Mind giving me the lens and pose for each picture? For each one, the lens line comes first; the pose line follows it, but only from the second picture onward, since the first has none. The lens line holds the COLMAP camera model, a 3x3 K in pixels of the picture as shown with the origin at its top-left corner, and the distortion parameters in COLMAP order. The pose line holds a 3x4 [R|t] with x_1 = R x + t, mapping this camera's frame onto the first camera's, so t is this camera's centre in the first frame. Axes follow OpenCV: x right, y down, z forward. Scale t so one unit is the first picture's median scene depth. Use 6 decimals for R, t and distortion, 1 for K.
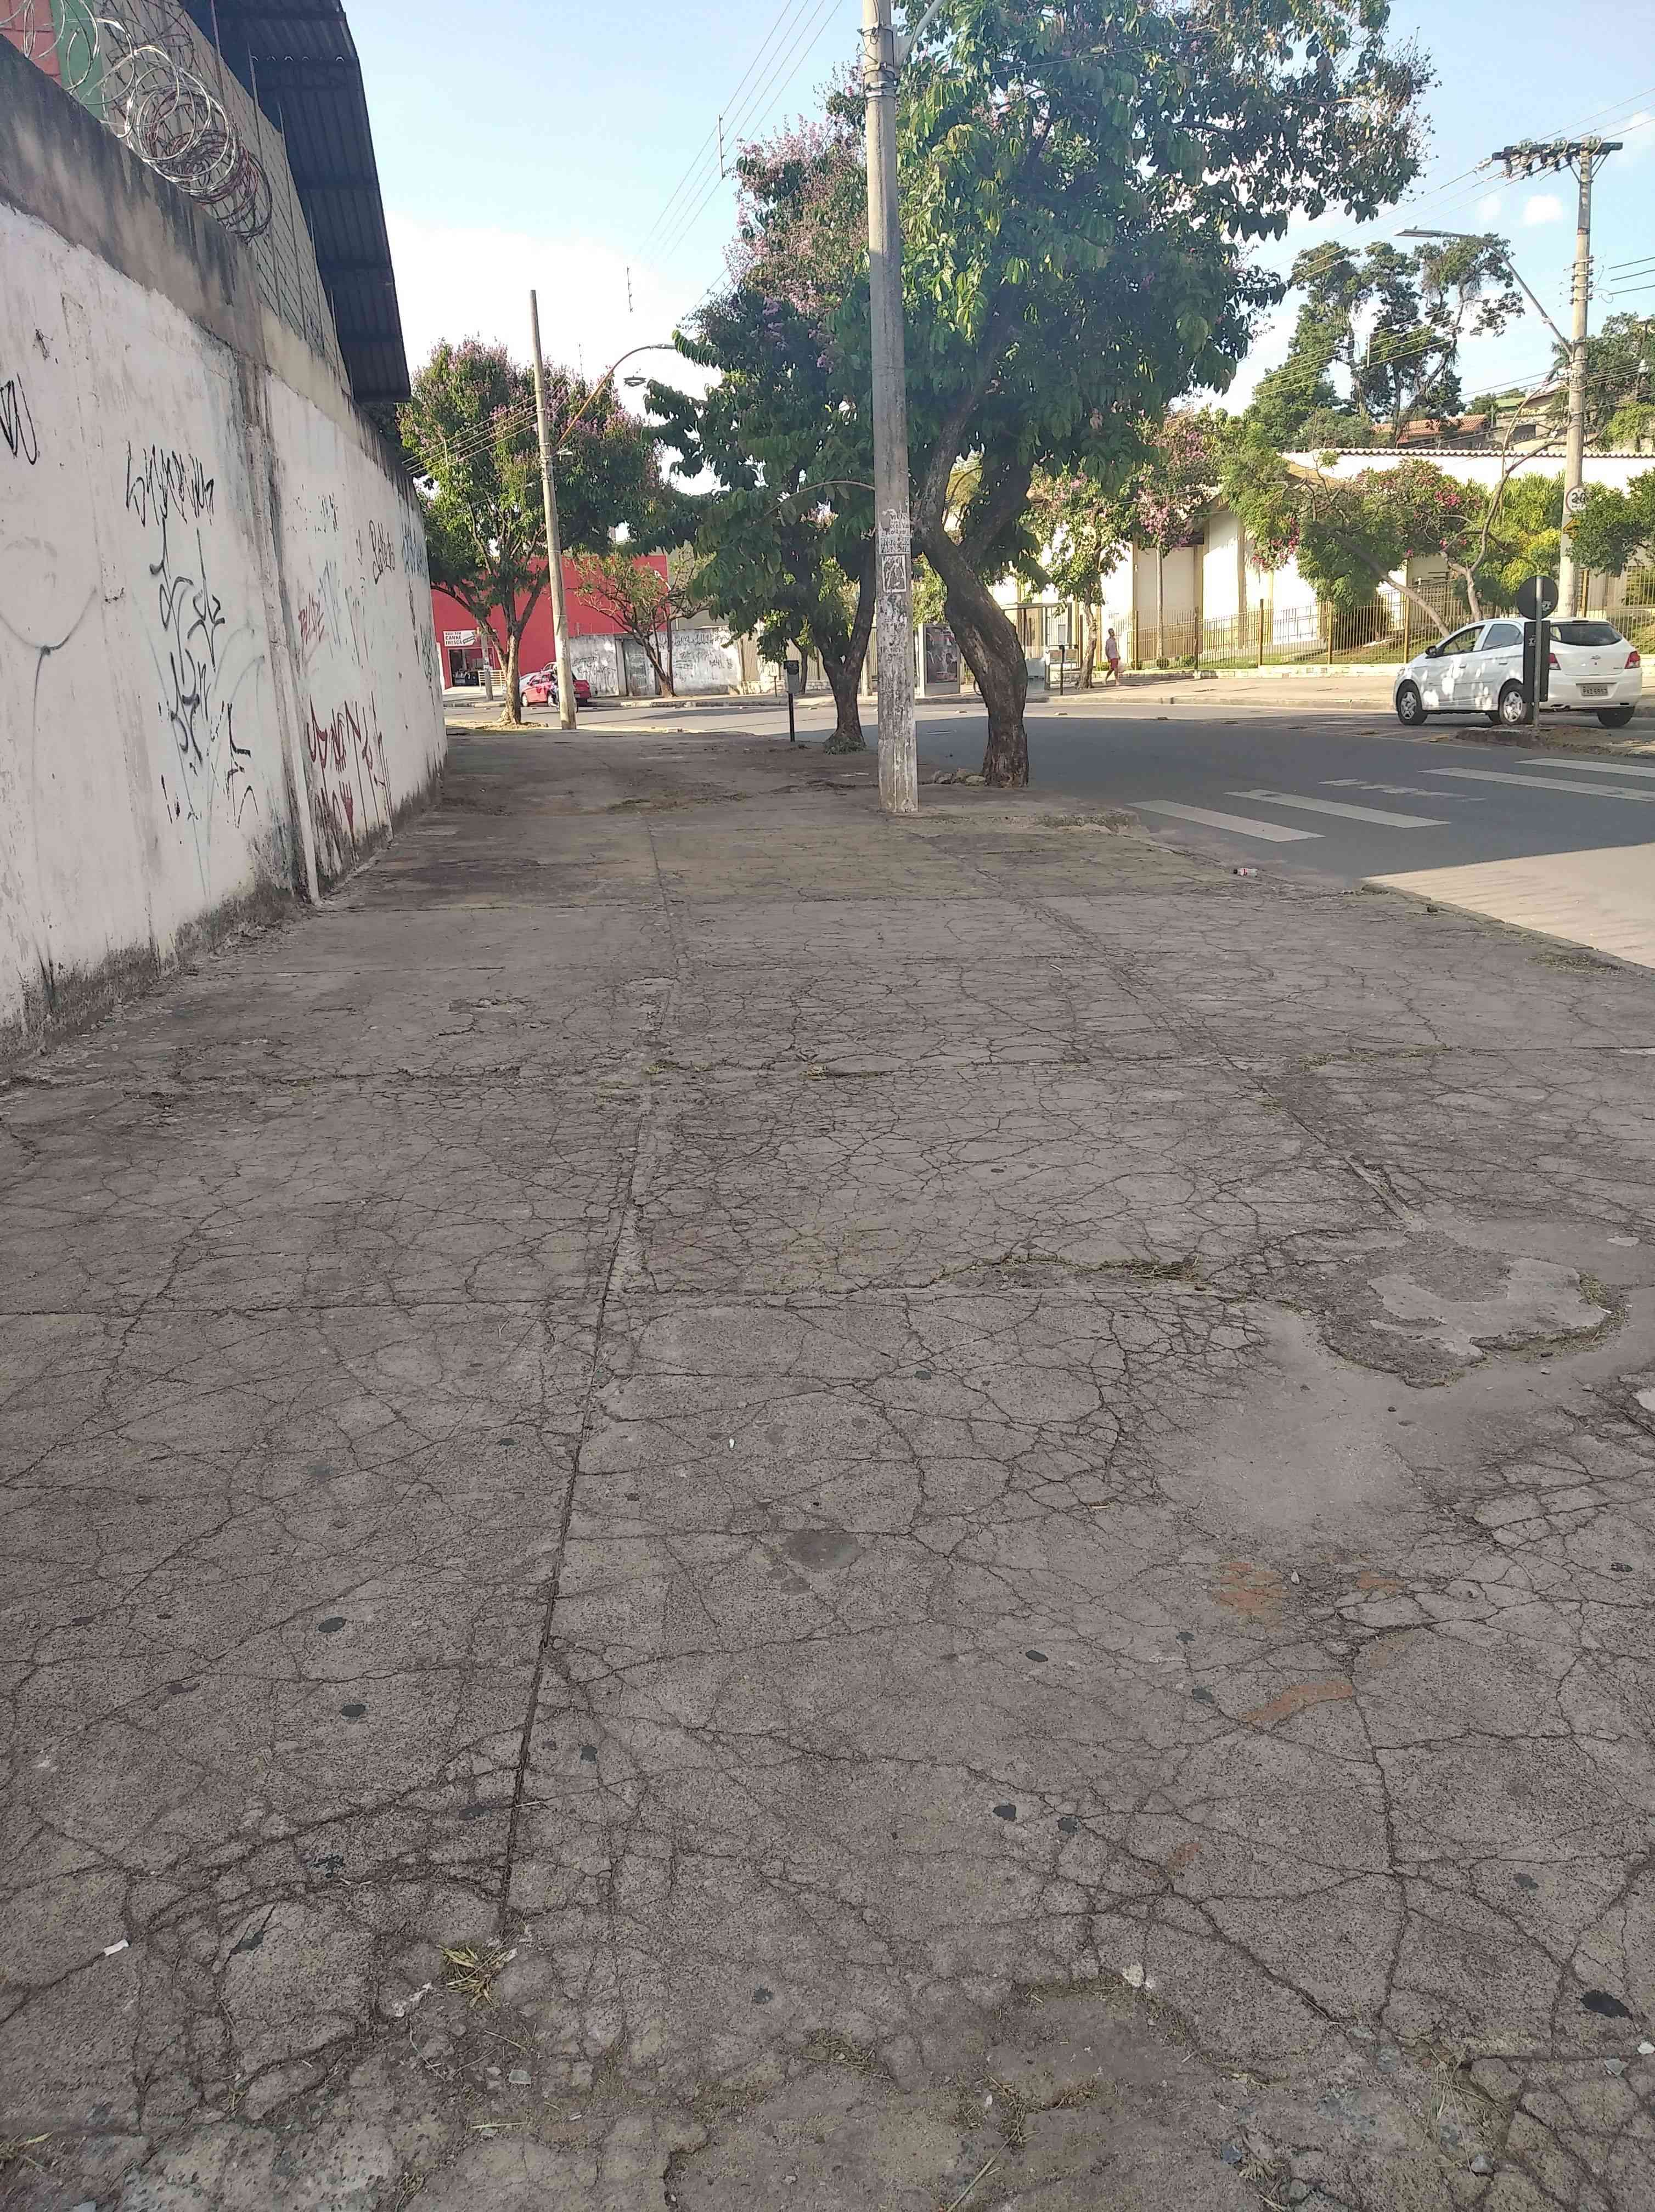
lens RADIAL K [[1704.9, 0, 851.5], [0, 1704.9, 1063.2], [0, 0, 1]] dist [0.059258, -0.093208]
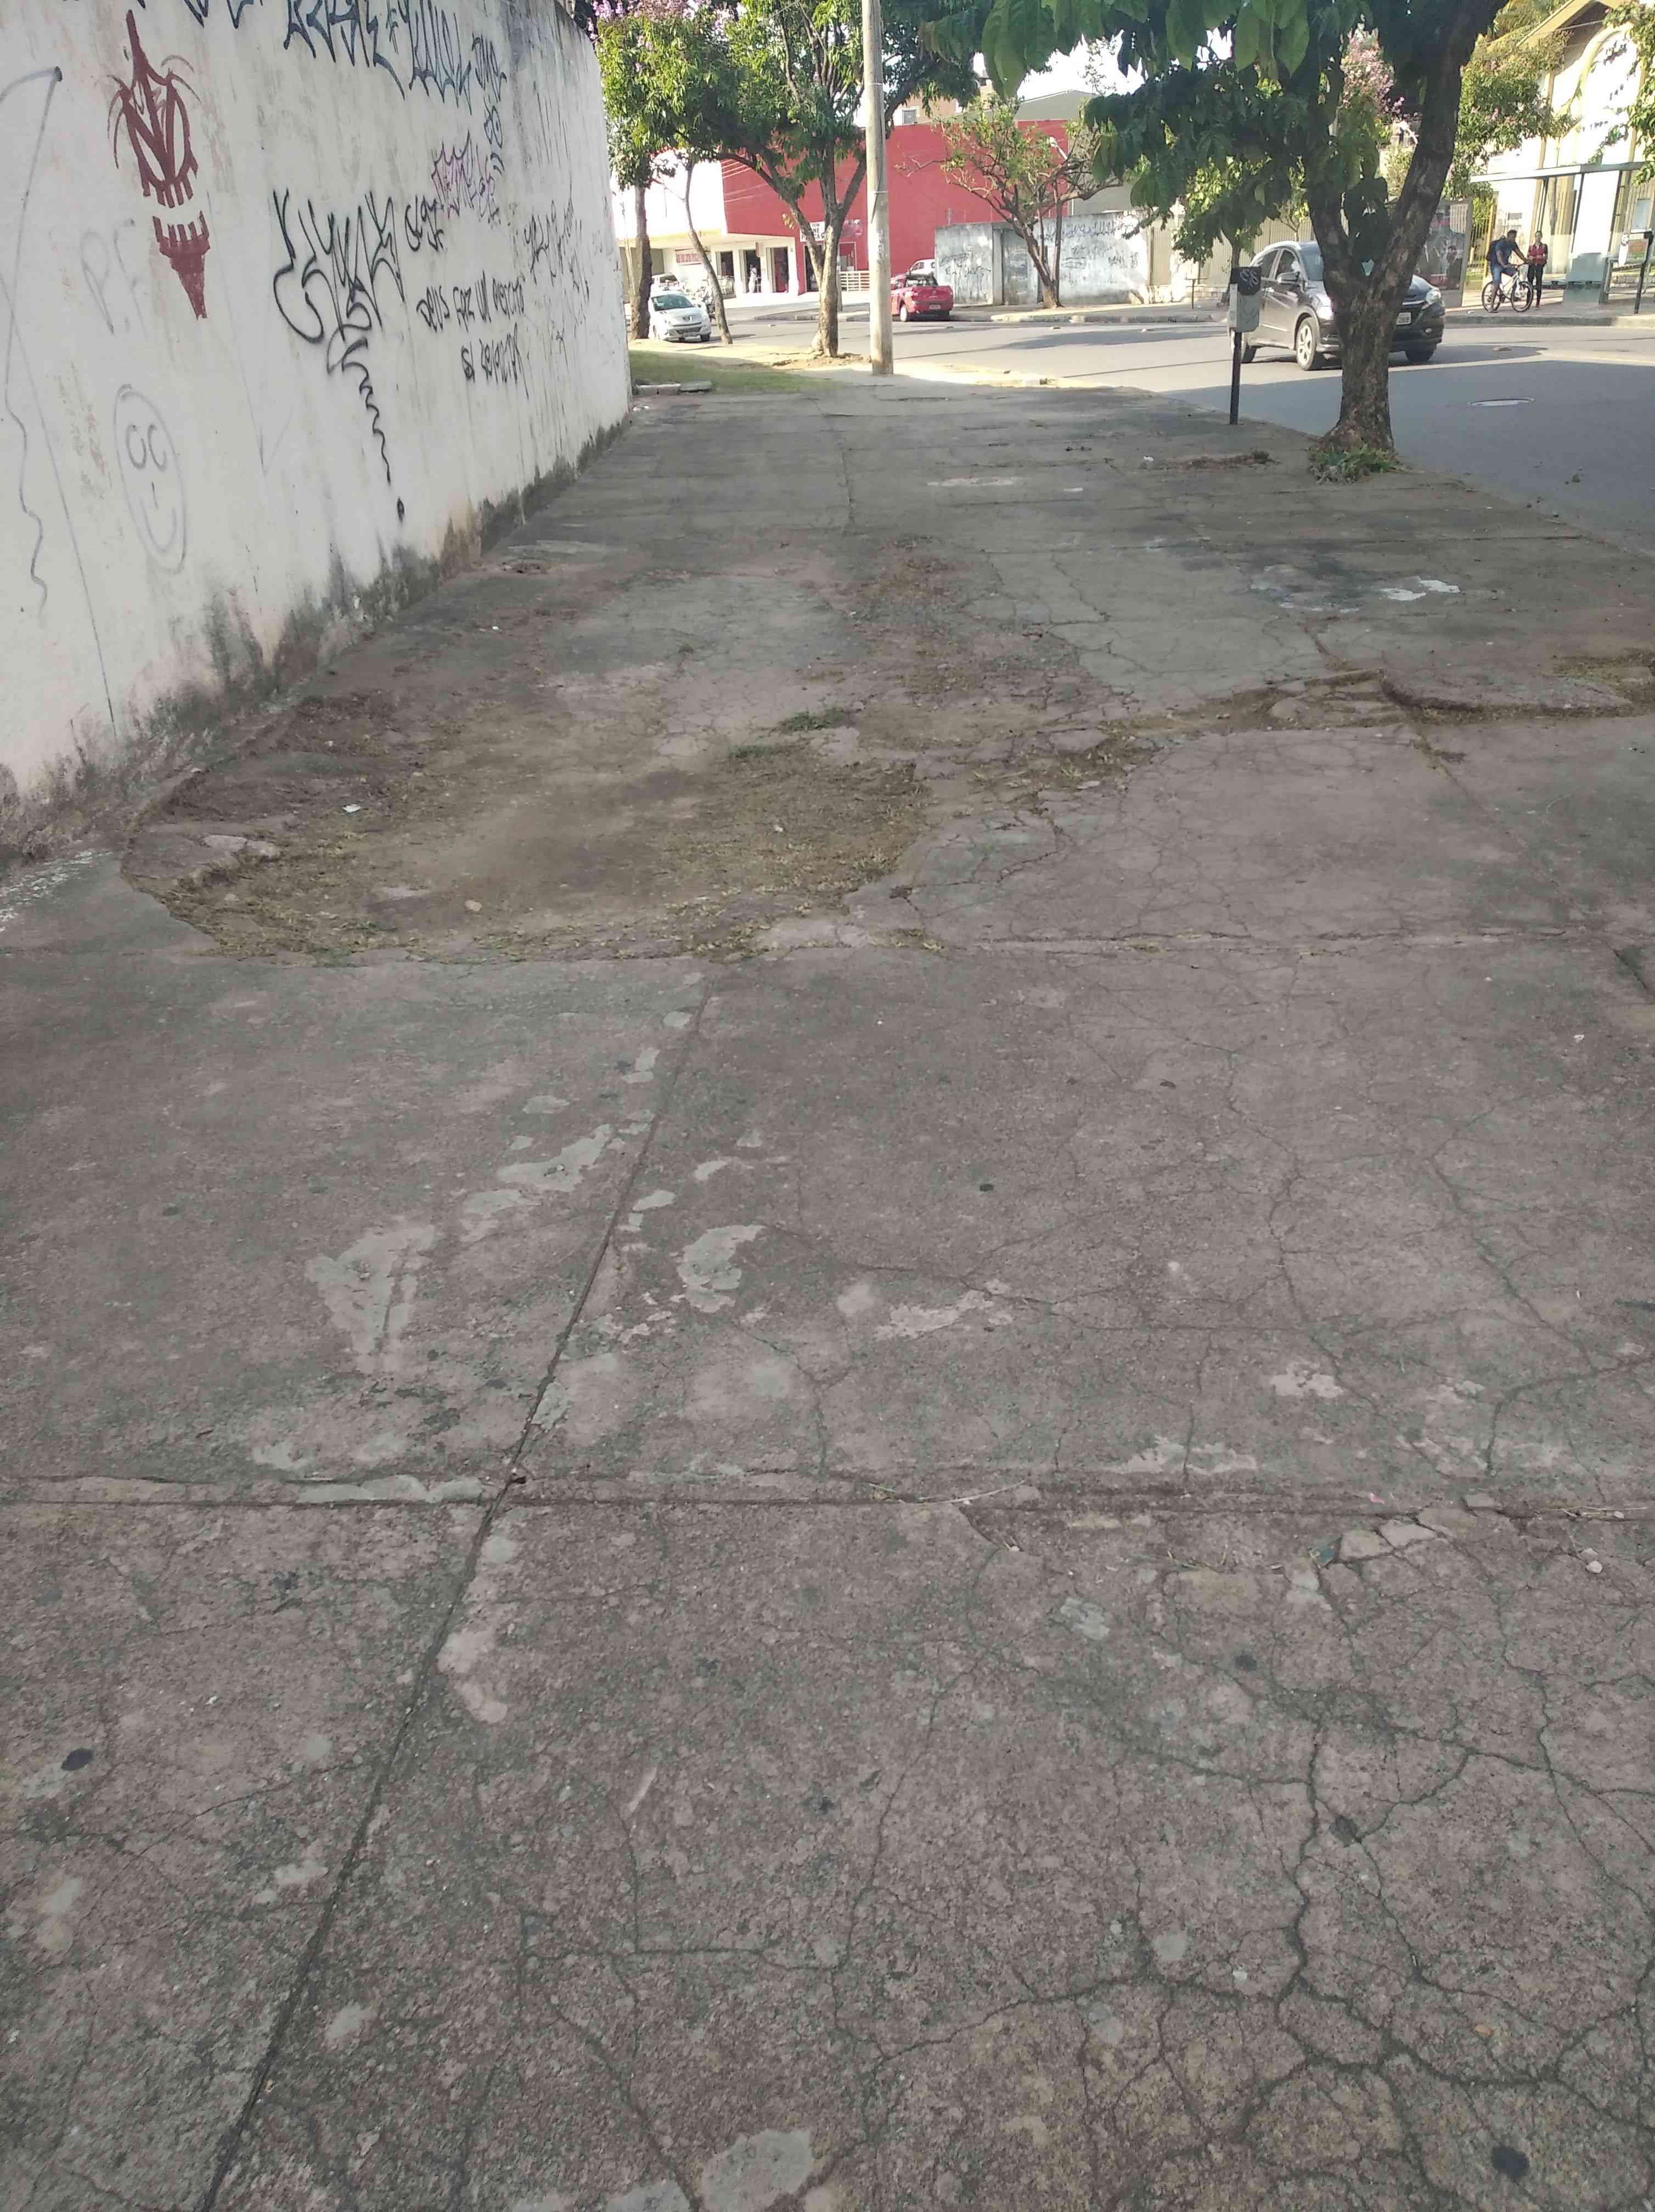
lens RADIAL K [[1704.9, 0, 851.5], [0, 1704.9, 1063.2], [0, 0, 1]] dist [0.059258, -0.093208]
pose [[0.976432, 0.086491, -0.197737, -0.010376], [-0.043694, 0.976437, 0.211335, -0.037617], [0.211356, -0.197714, 0.957203, 0.153130]]
